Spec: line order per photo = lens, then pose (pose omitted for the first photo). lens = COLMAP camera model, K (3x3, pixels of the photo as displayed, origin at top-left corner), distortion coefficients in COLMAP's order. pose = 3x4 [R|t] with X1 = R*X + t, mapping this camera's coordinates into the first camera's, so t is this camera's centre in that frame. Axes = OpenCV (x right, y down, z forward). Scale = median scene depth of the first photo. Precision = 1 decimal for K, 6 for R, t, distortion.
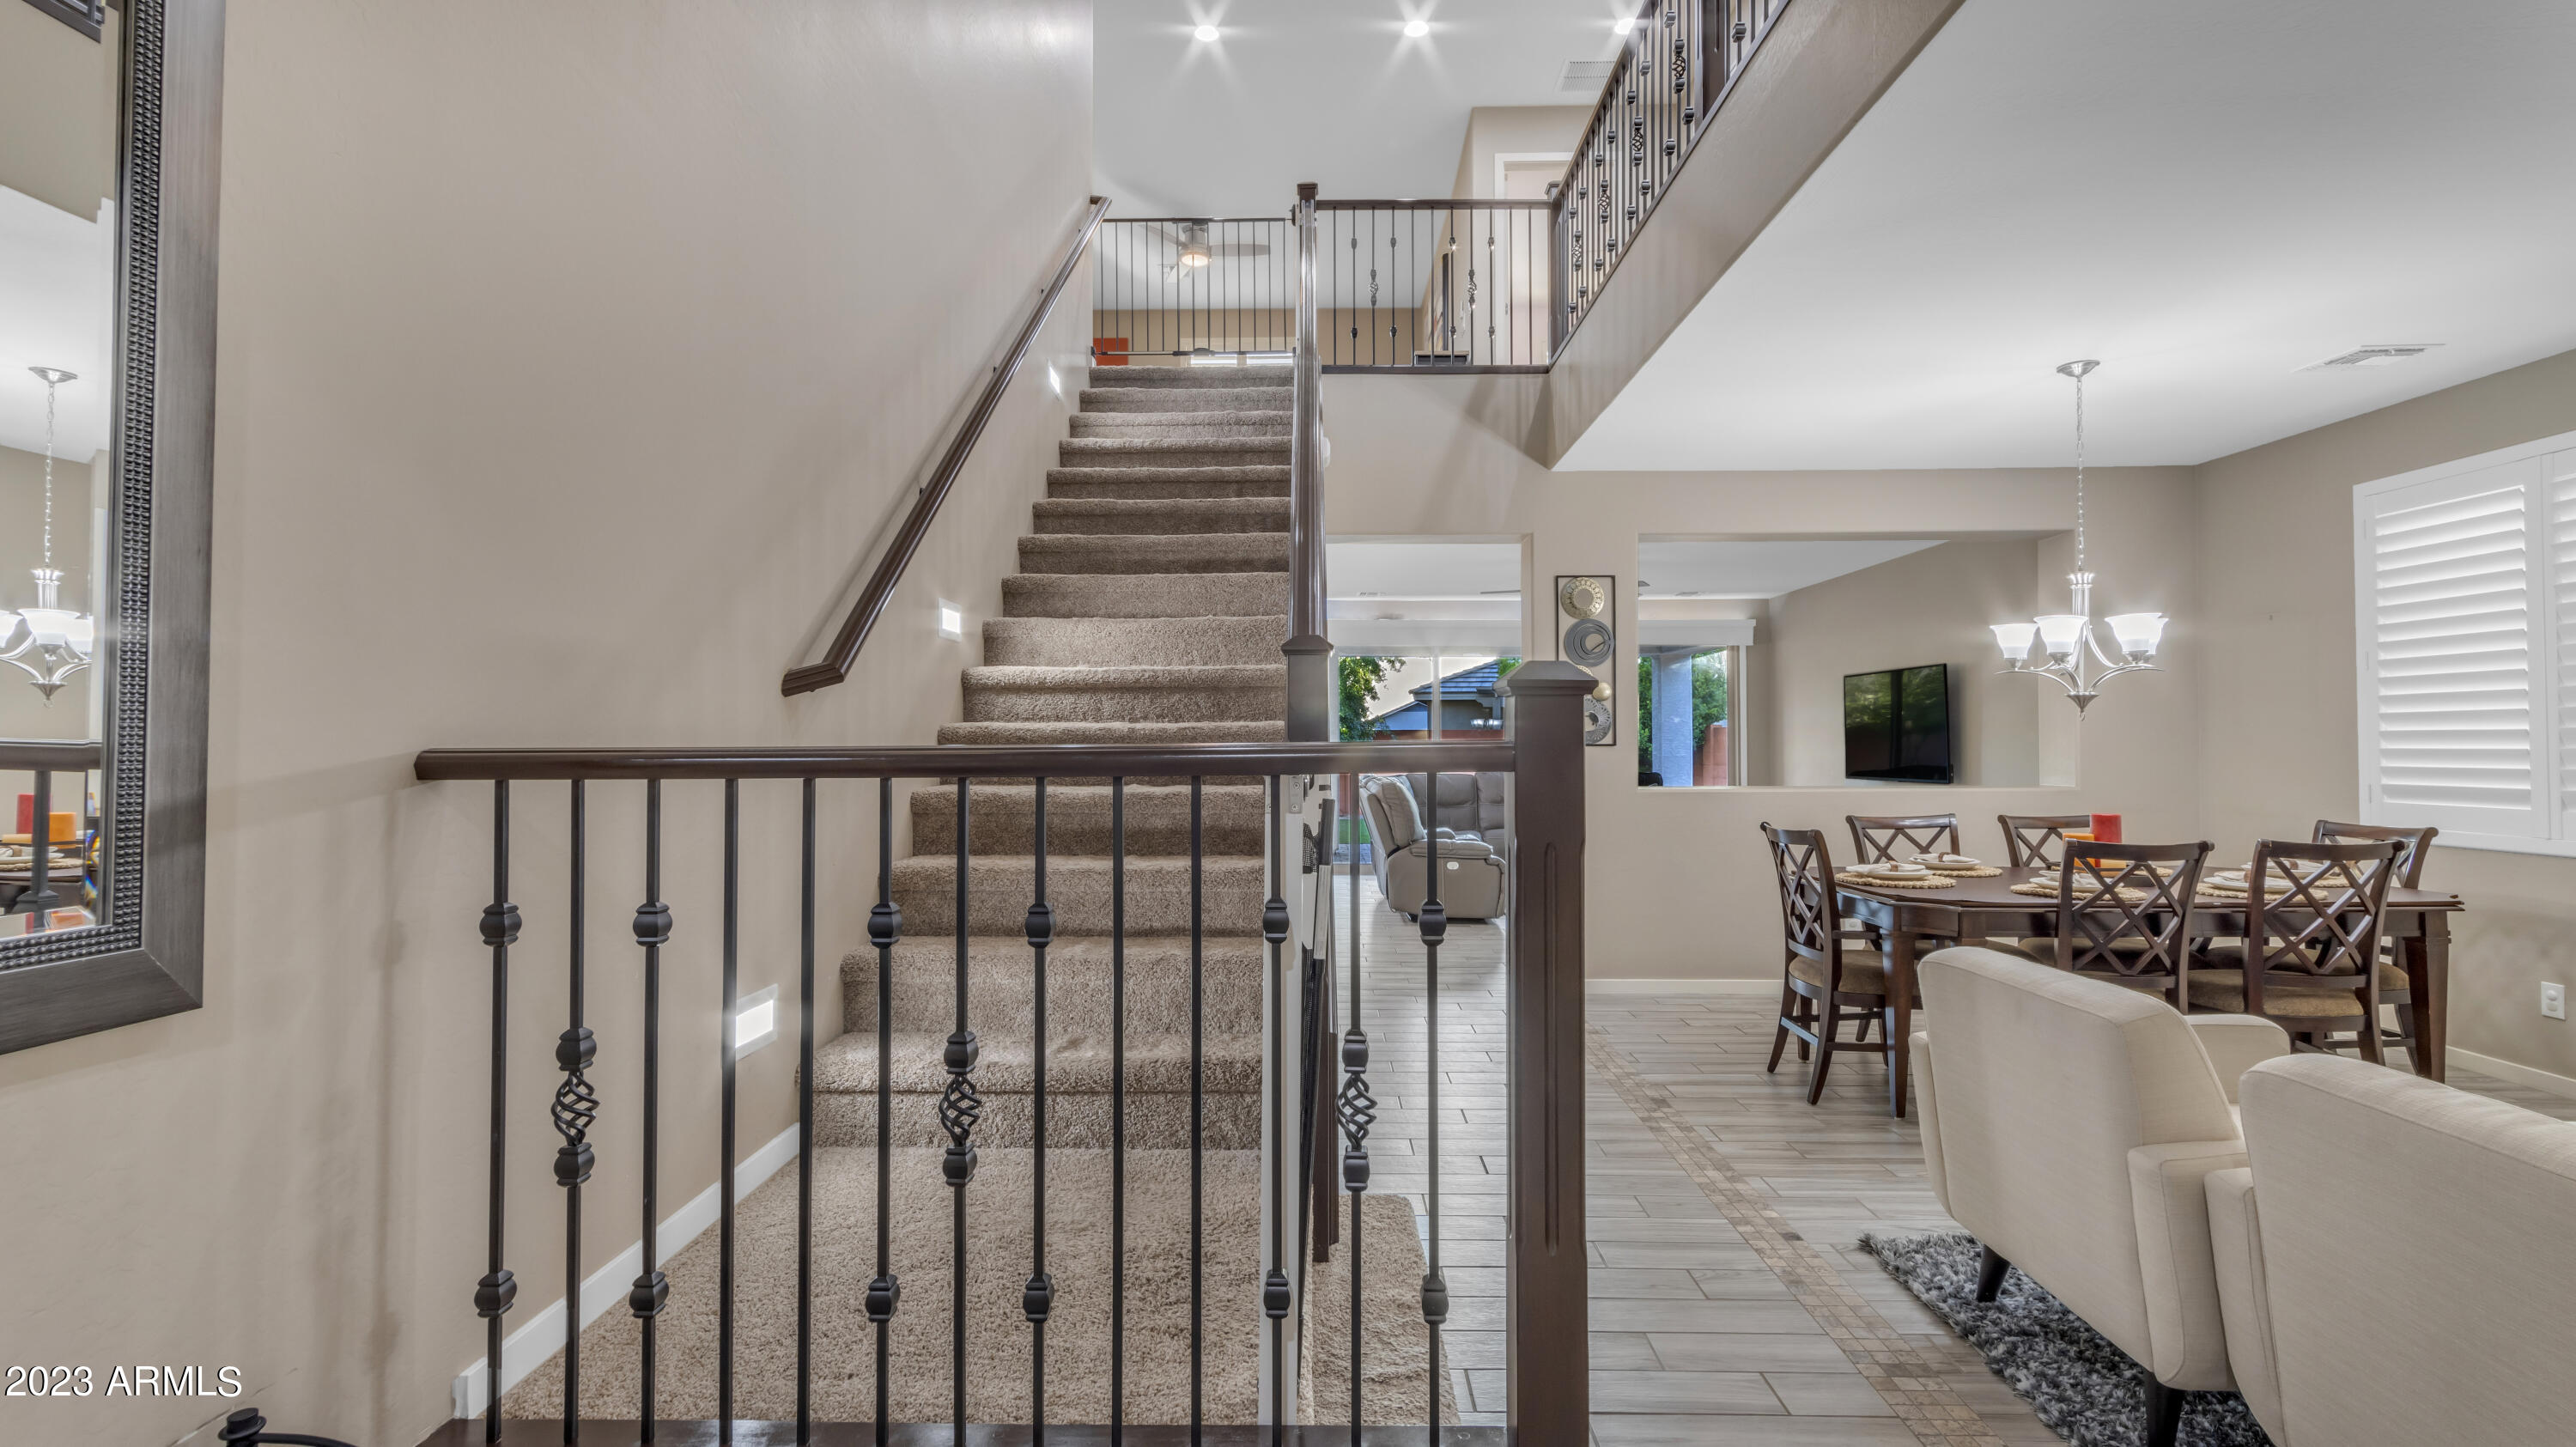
lens RADIAL K [[1186.8, 0, 1287.8], [0, 1186.8, 721.8], [0, 0, 1]] dist [0.001471, -0.000025]
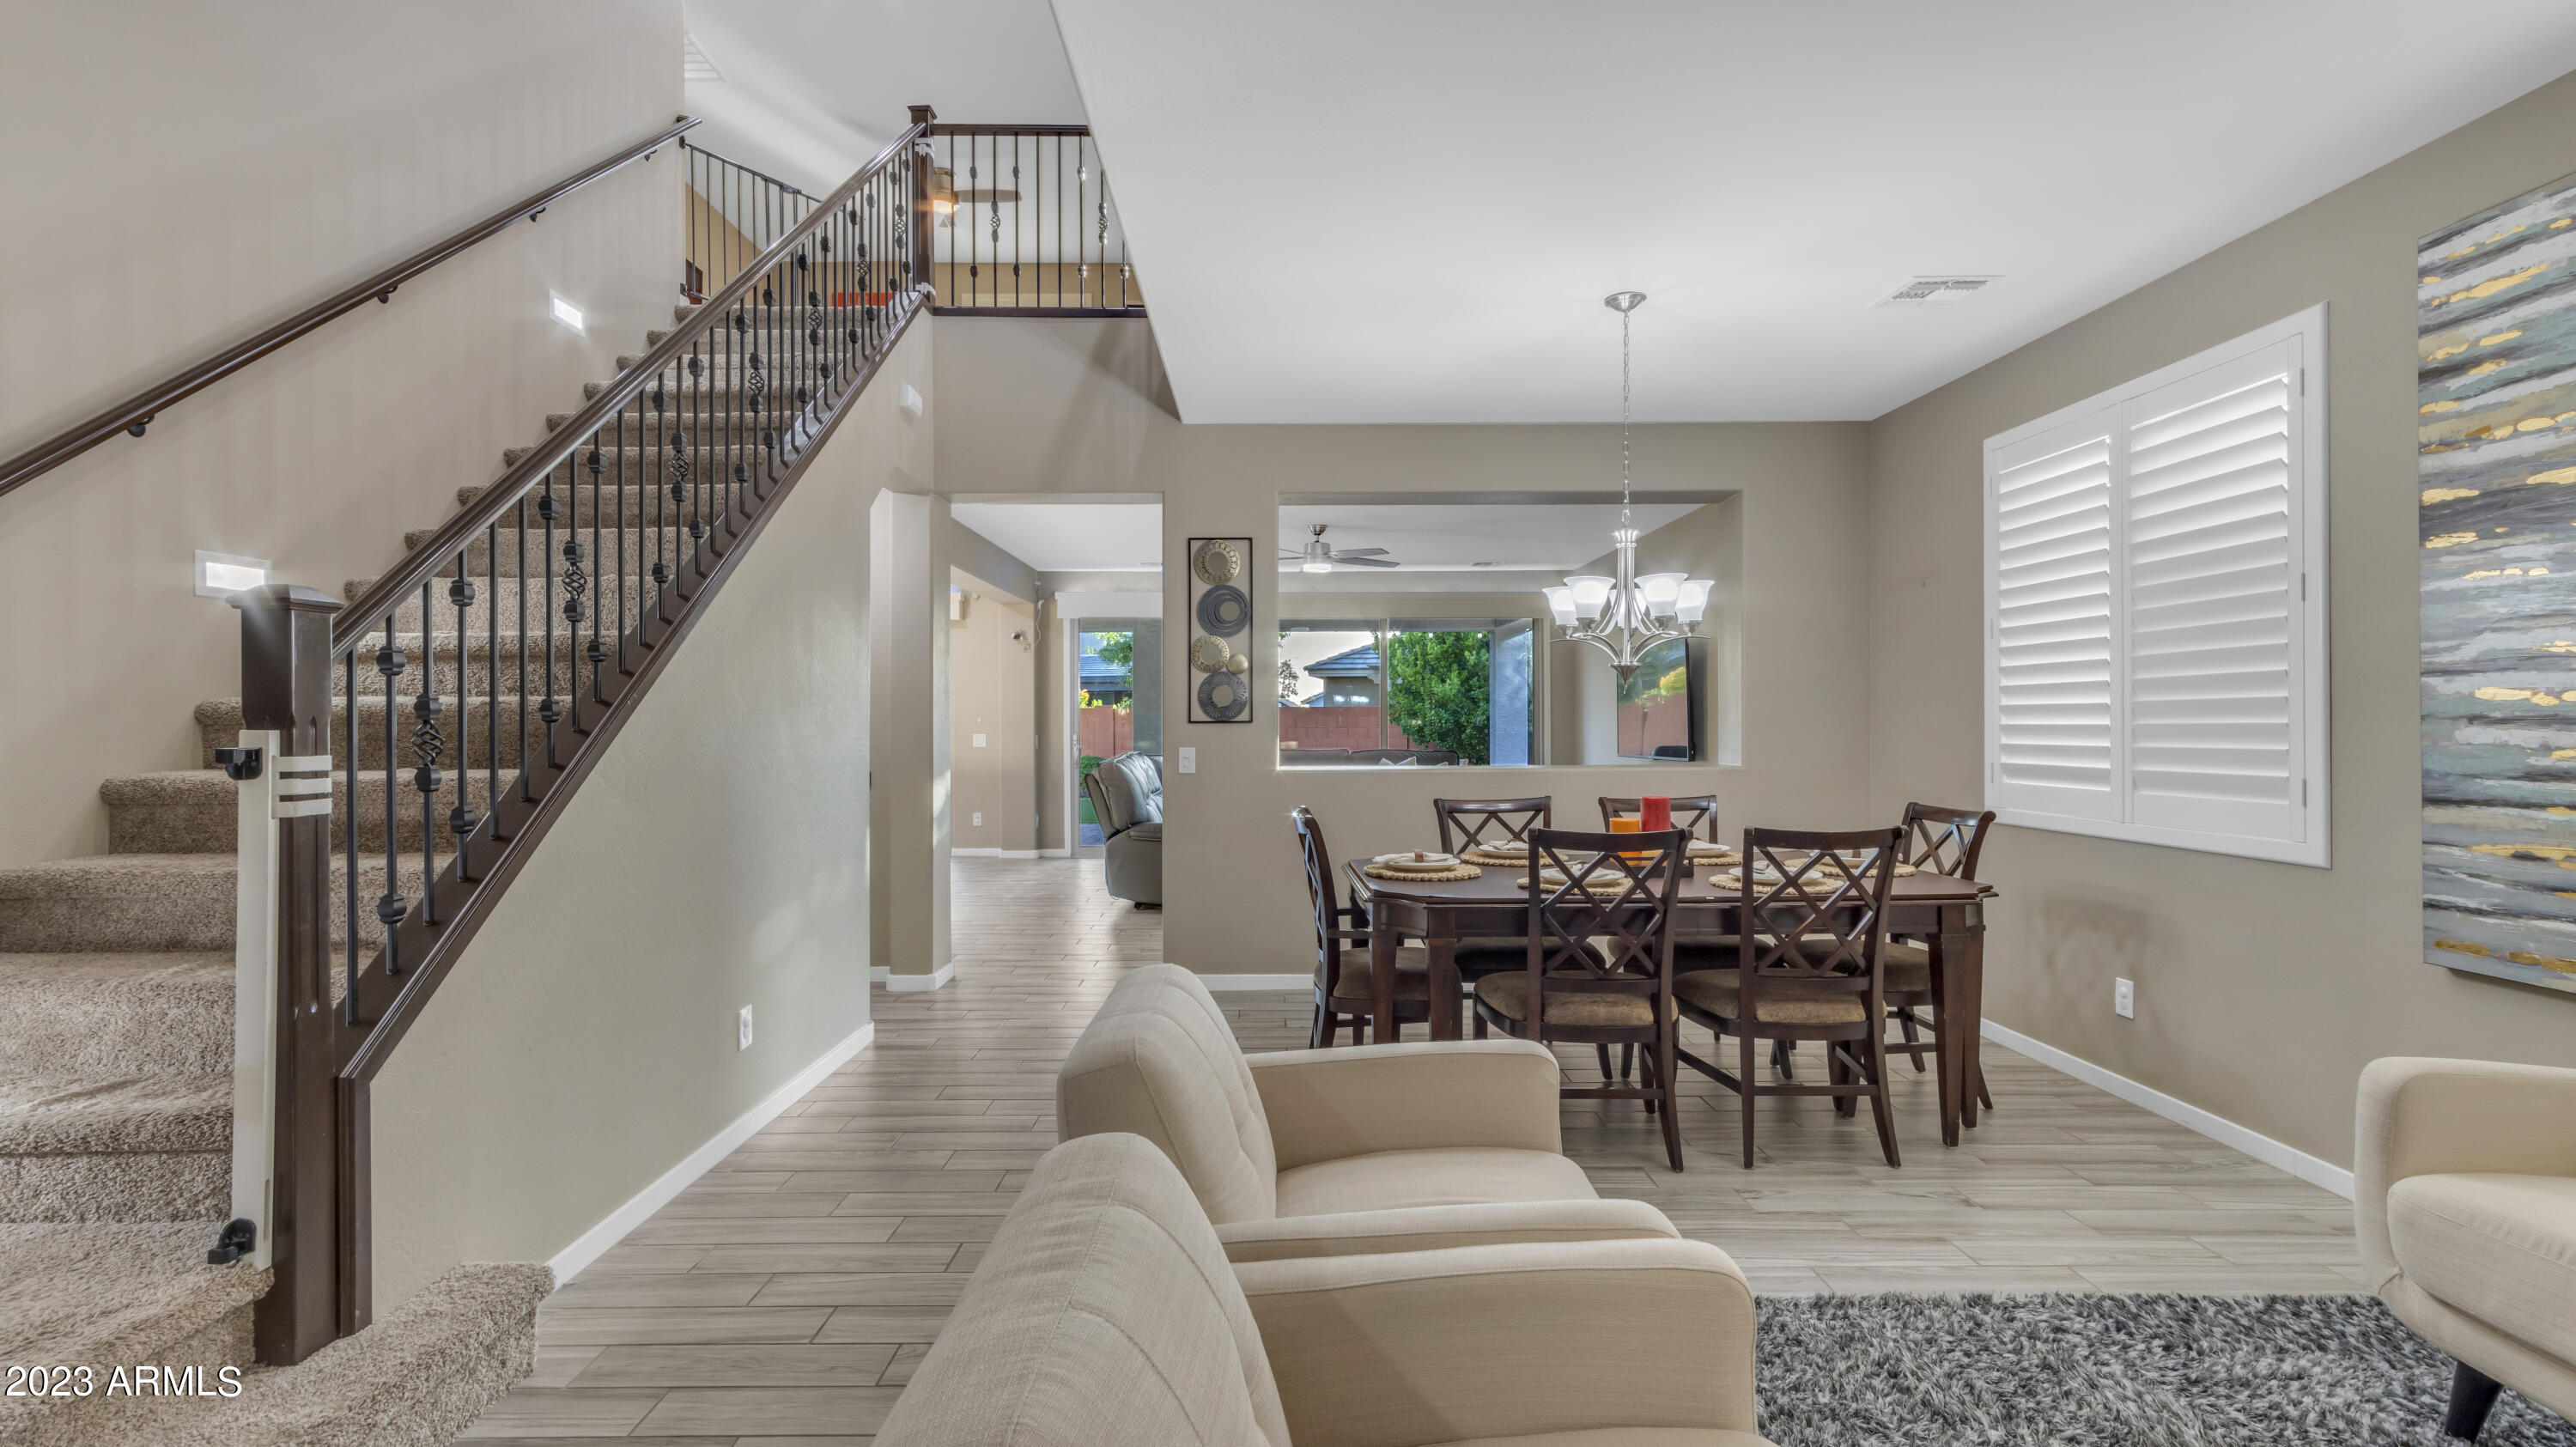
lens RADIAL K [[1186.8, 0, 1285.1], [0, 1186.8, 723.0], [0, 0, 1]] dist [0.001471, -0.000025]
pose [[0.999545, -0.002042, 0.030079, 0.380699], [0.001453, 0.999807, 0.019602, 0.003155], [-0.030114, -0.019549, 0.999355, 0.104439]]
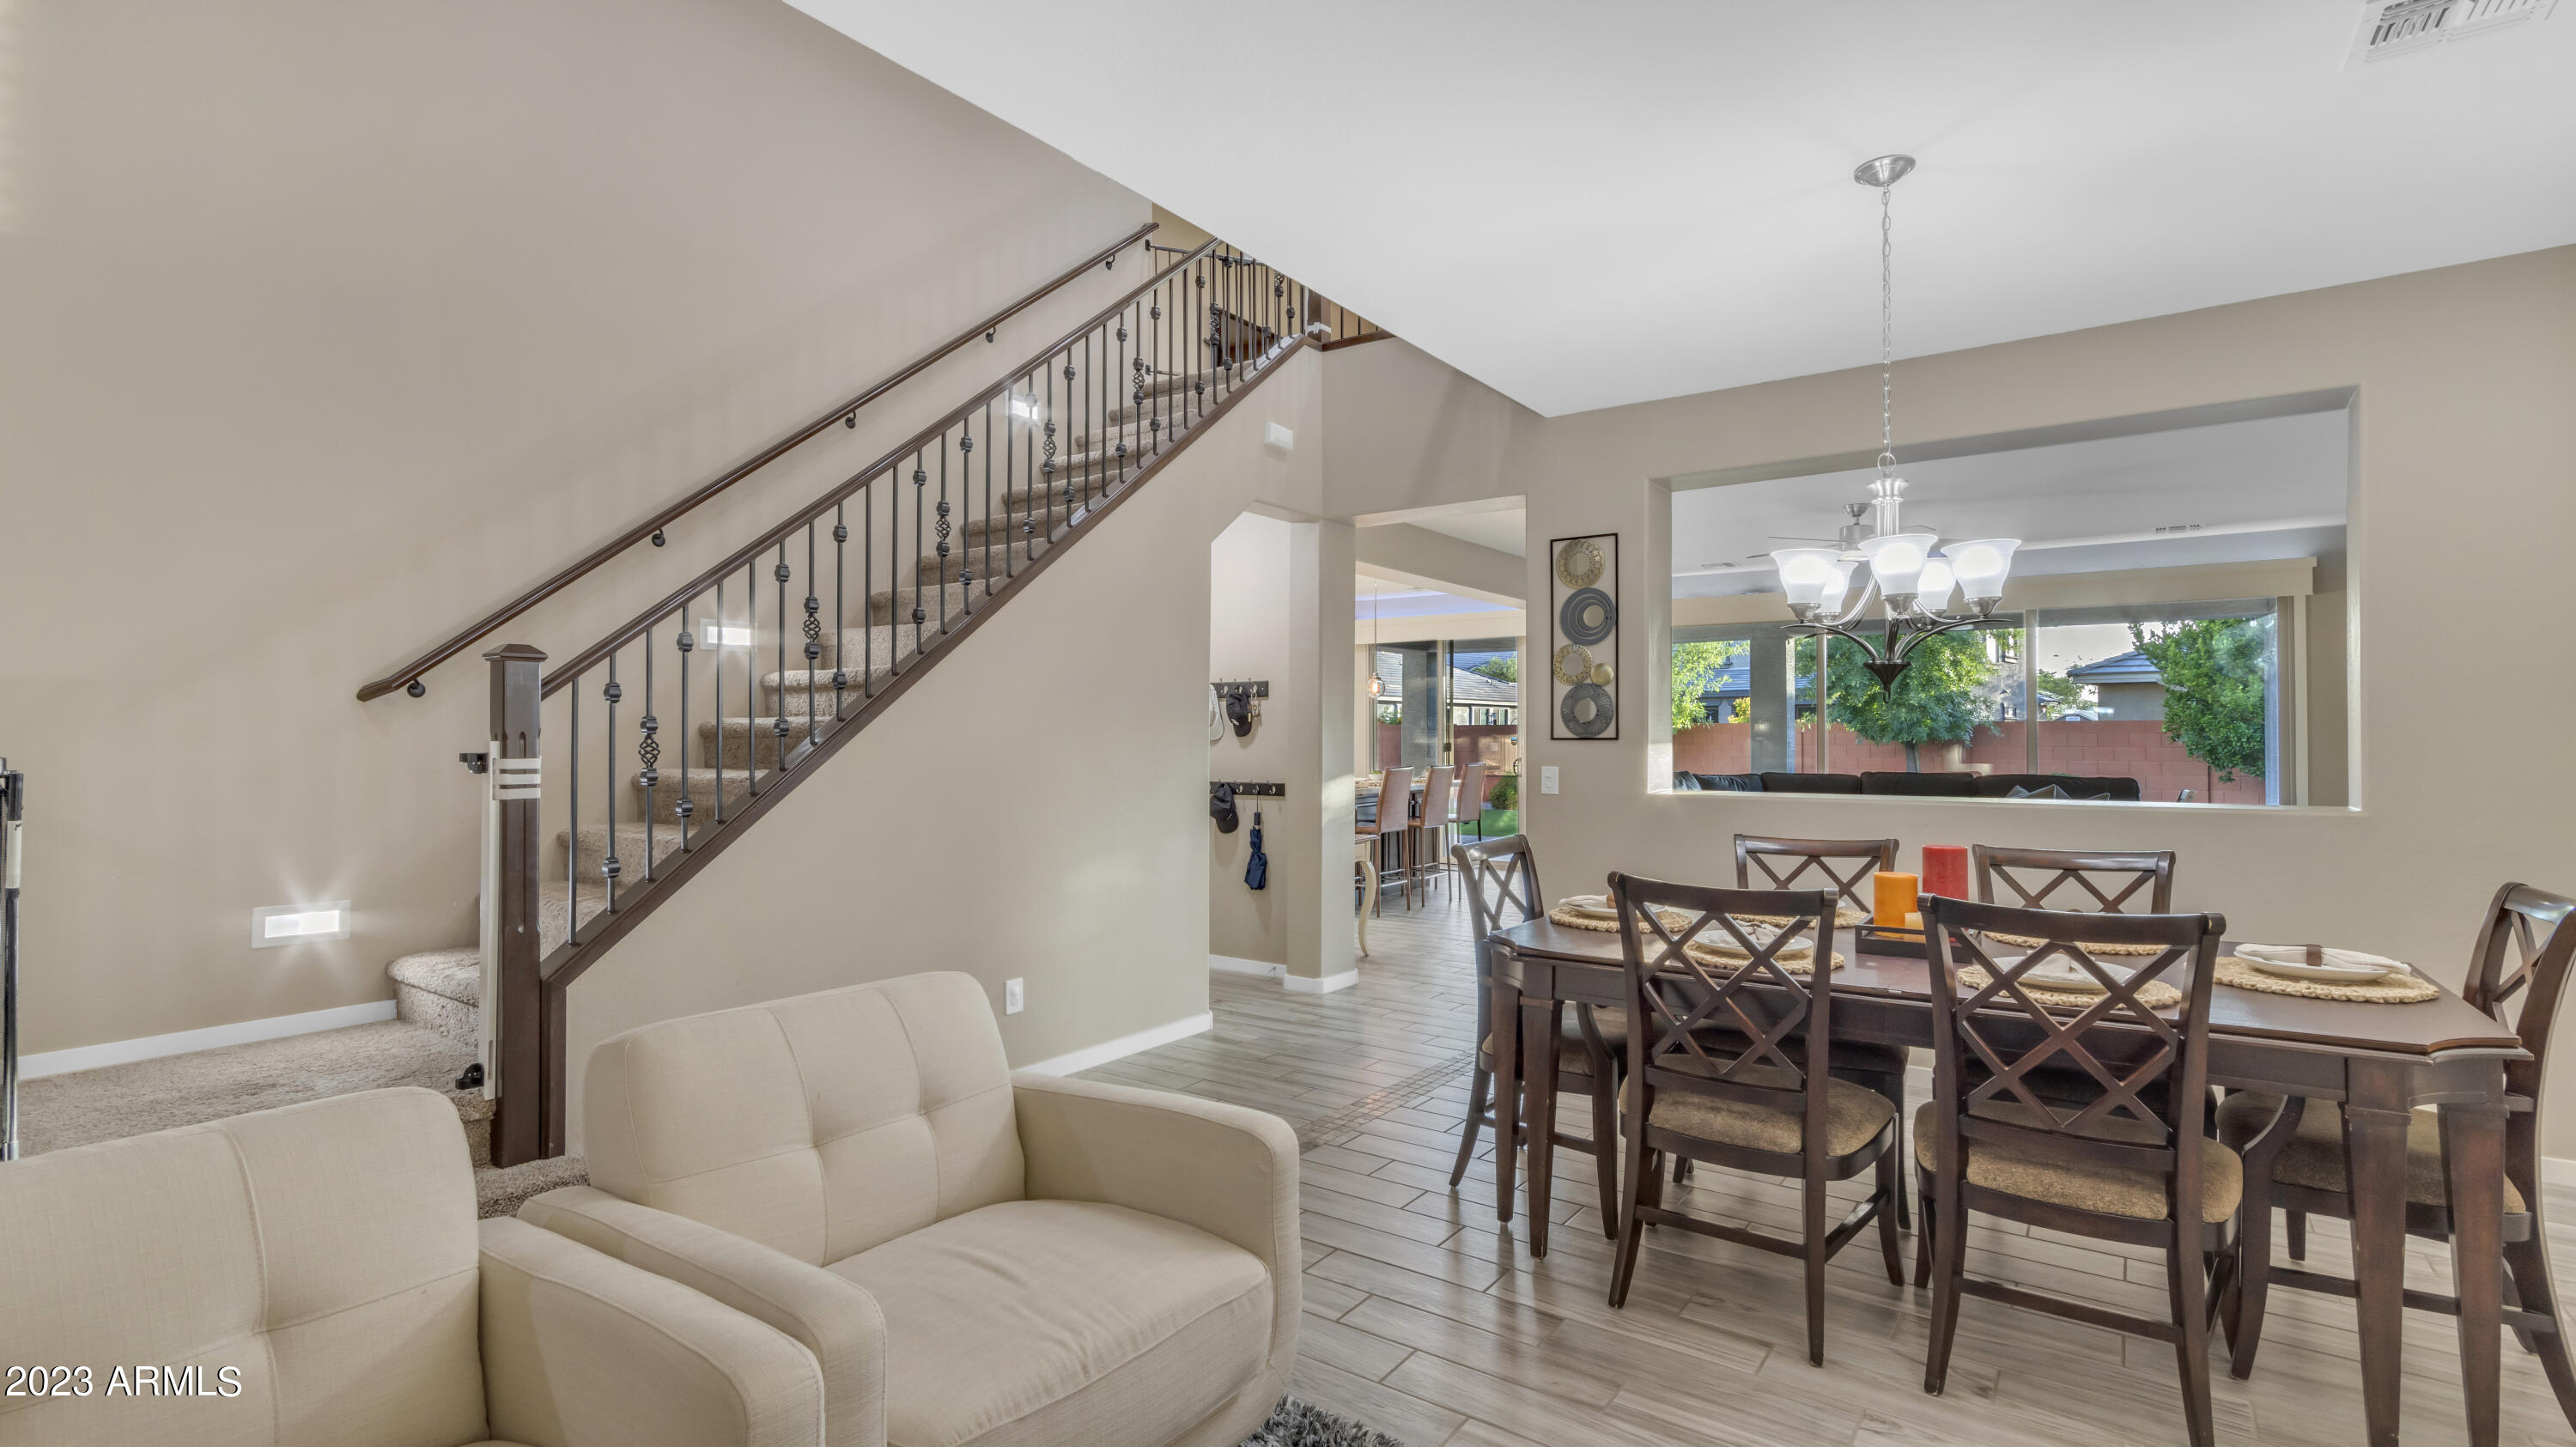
lens RADIAL K [[1186.8, 0, 1272.8], [0, 1186.8, 724.2], [0, 0, 1]] dist [0.001471, -0.000025]
pose [[0.824049, -0.004465, -0.566501, 0.757925], [0.008317, 0.999957, 0.004217, 0.005309], [0.566457, -0.008187, 0.824050, 0.258369]]
